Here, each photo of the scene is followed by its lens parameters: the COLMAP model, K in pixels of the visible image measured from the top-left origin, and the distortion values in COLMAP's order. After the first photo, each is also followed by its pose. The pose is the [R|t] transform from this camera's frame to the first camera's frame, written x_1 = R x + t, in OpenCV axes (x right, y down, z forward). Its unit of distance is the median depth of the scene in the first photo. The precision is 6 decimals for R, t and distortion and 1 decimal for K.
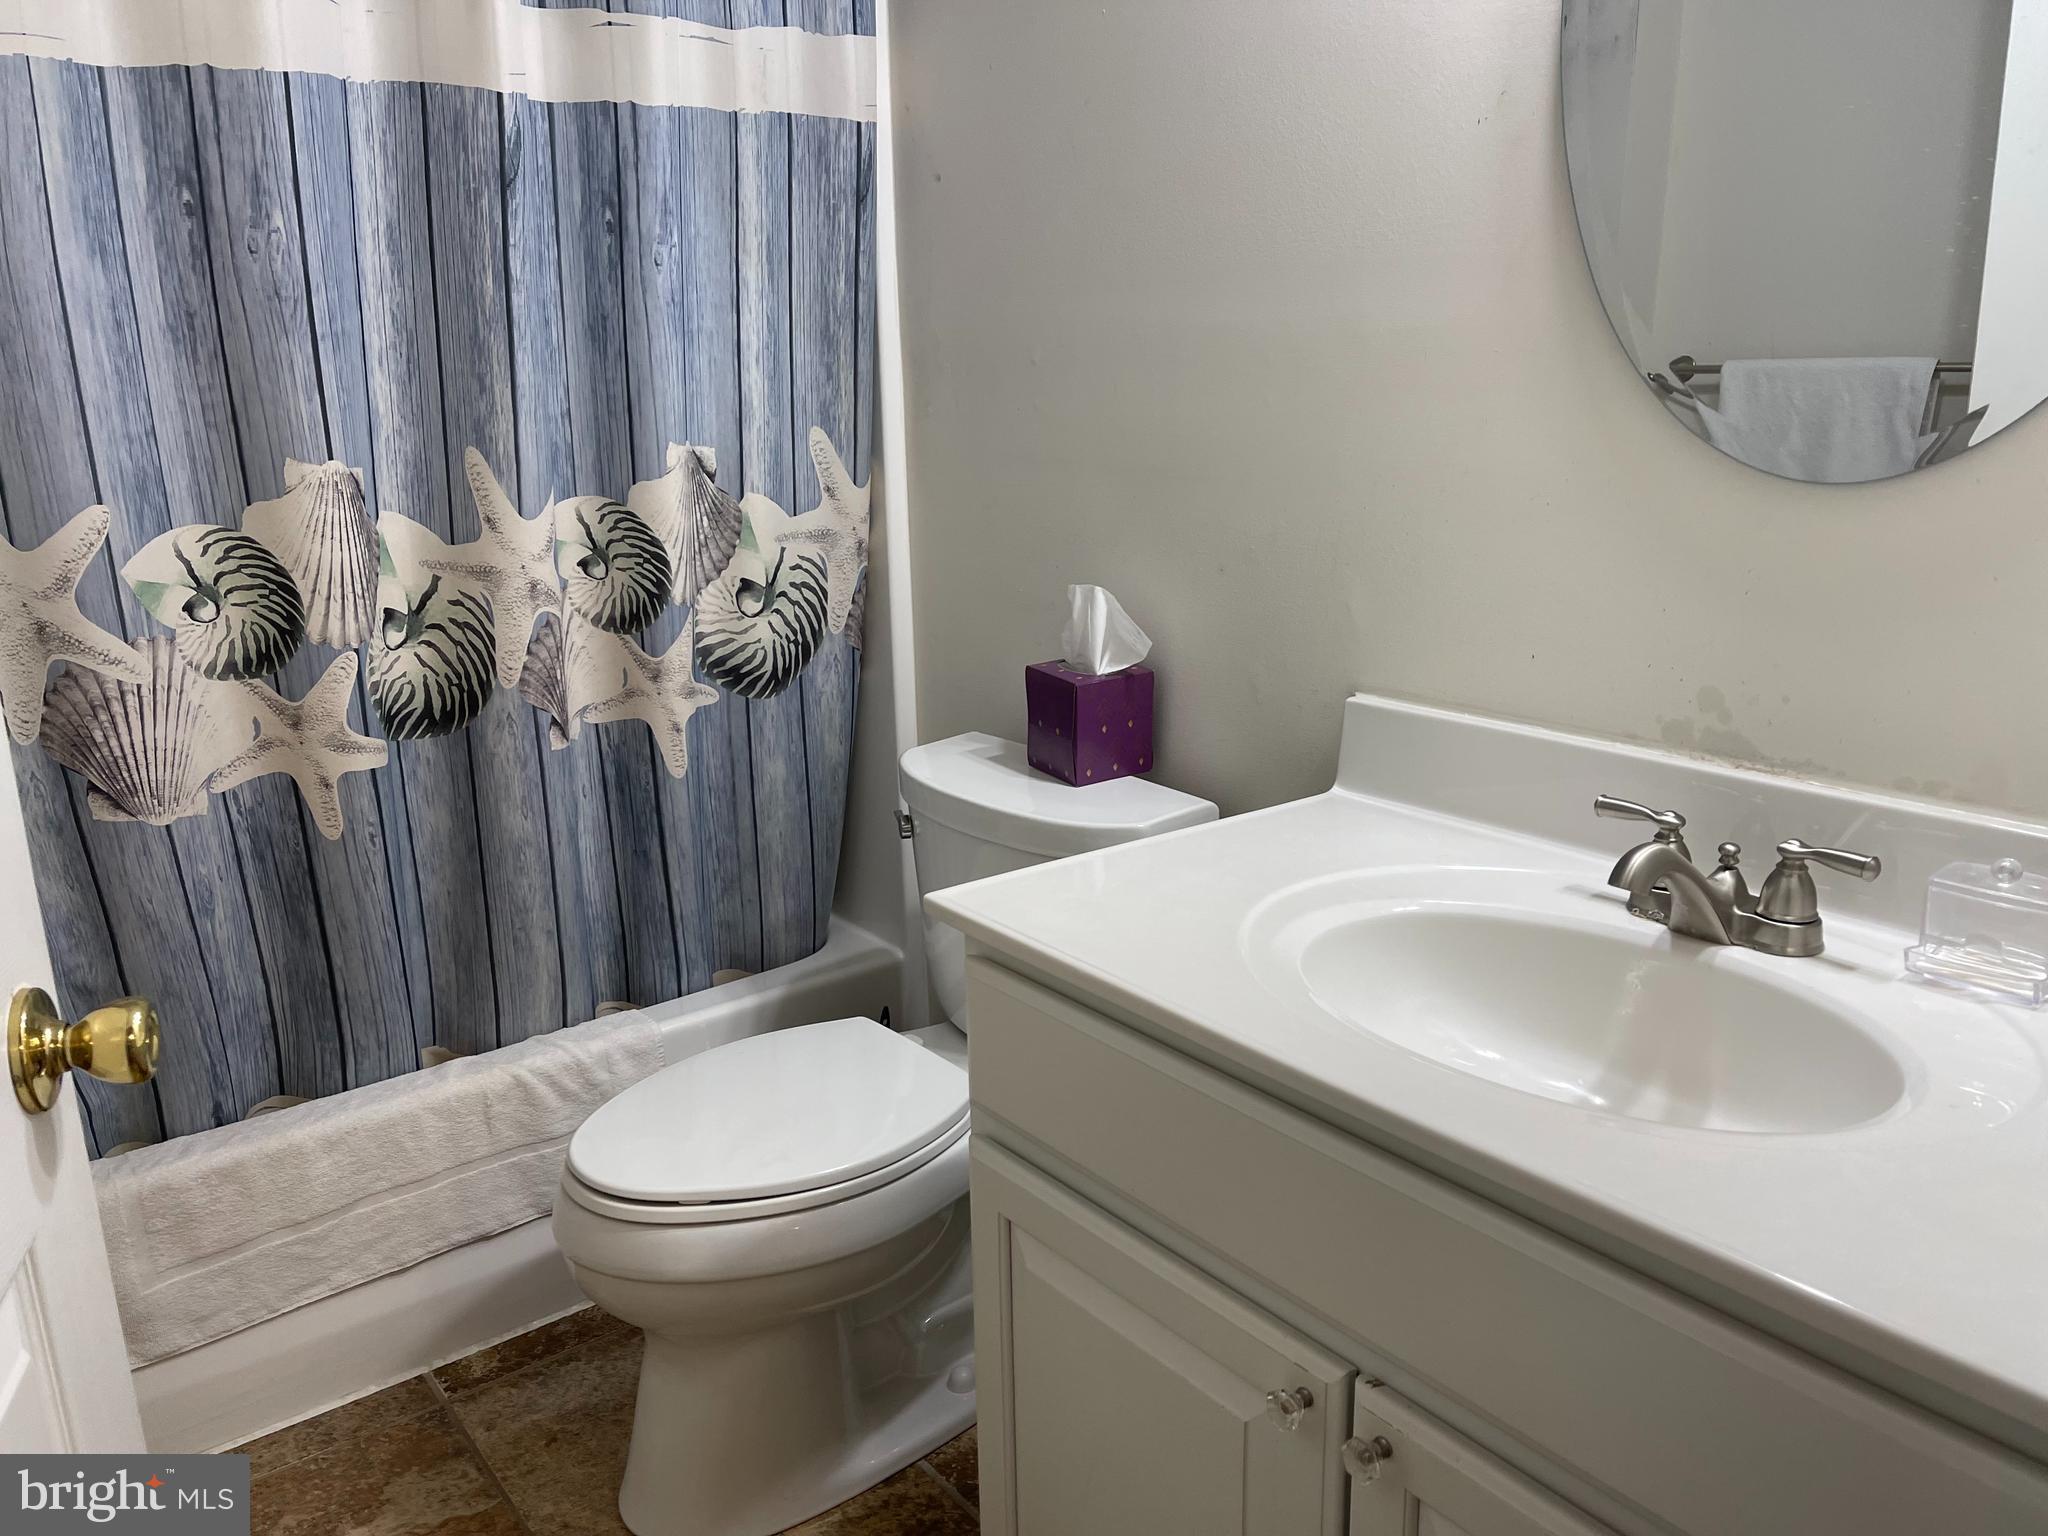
lens RADIAL K [[1509.3, 0, 1031.3], [0, 1509.3, 765.3], [0, 0, 1]] dist [0.057578, -0.058550]
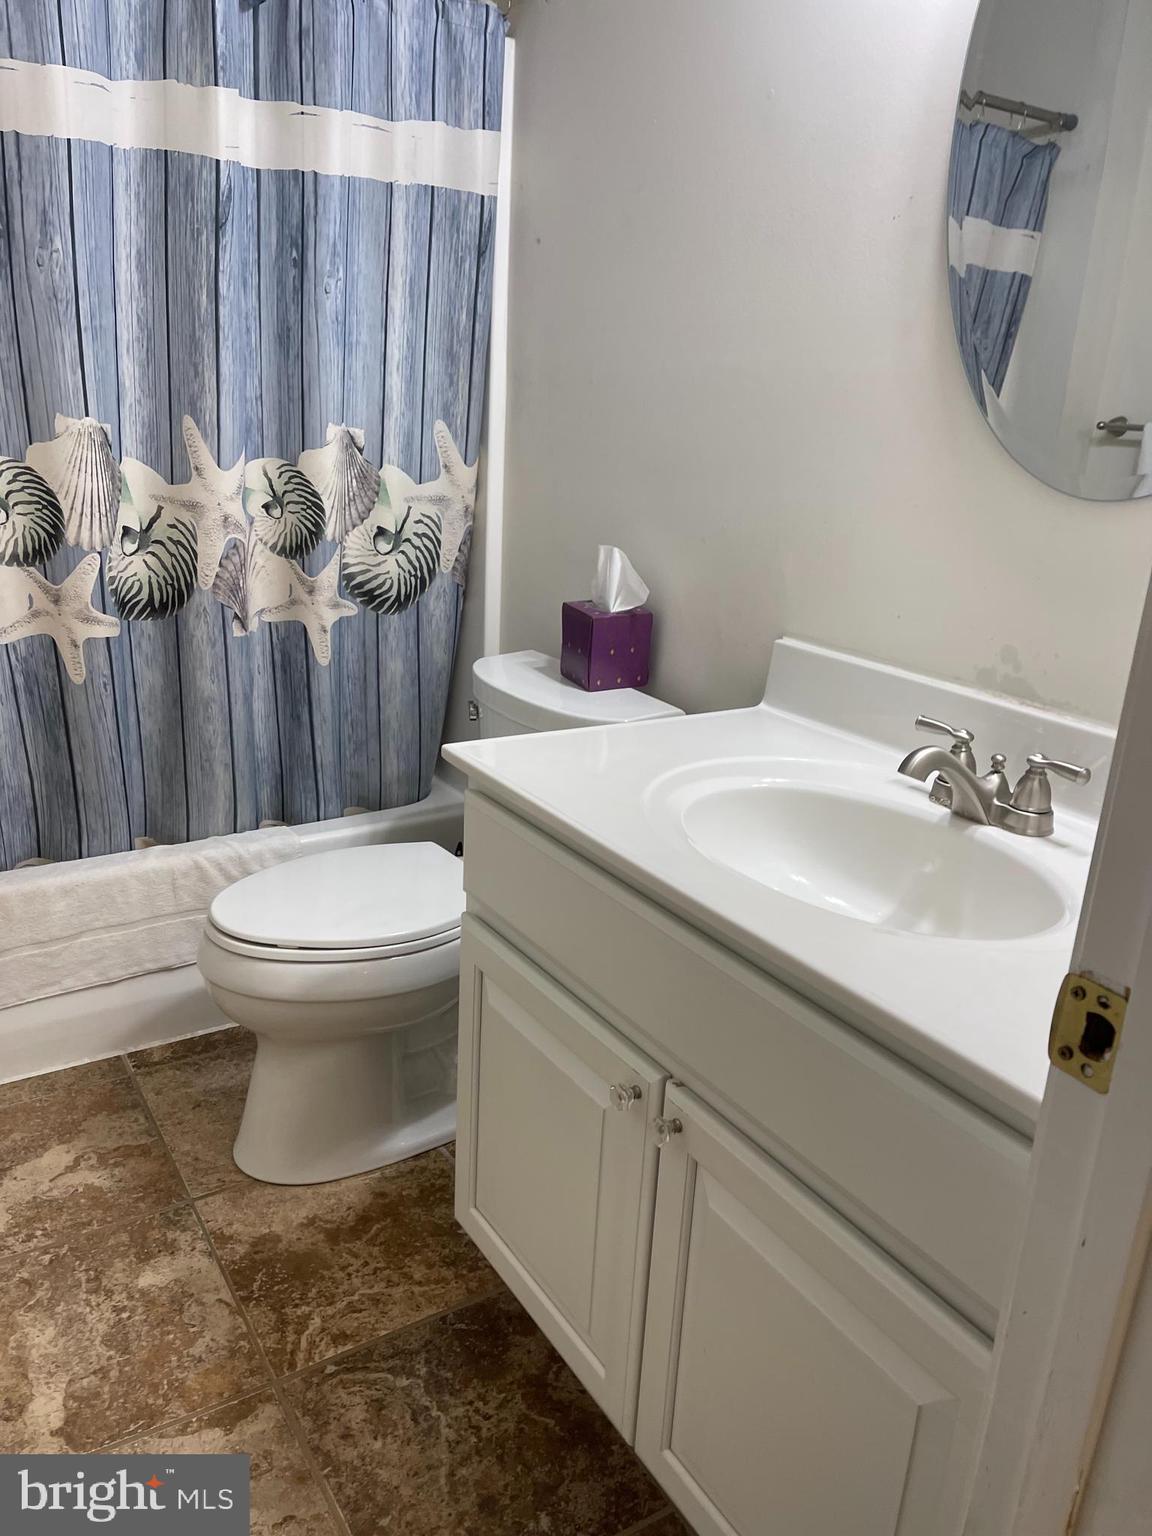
lens RADIAL K [[1145.7, 0, 576.0], [0, 1145.7, 768.0], [0, 0, 1]] dist [0.067868, -0.081350]
pose [[0.992834, 0.090958, -0.077510, 0.101484], [-0.086683, 0.994613, 0.056851, 0.024185], [0.082263, -0.049725, 0.995369, -0.058653]]
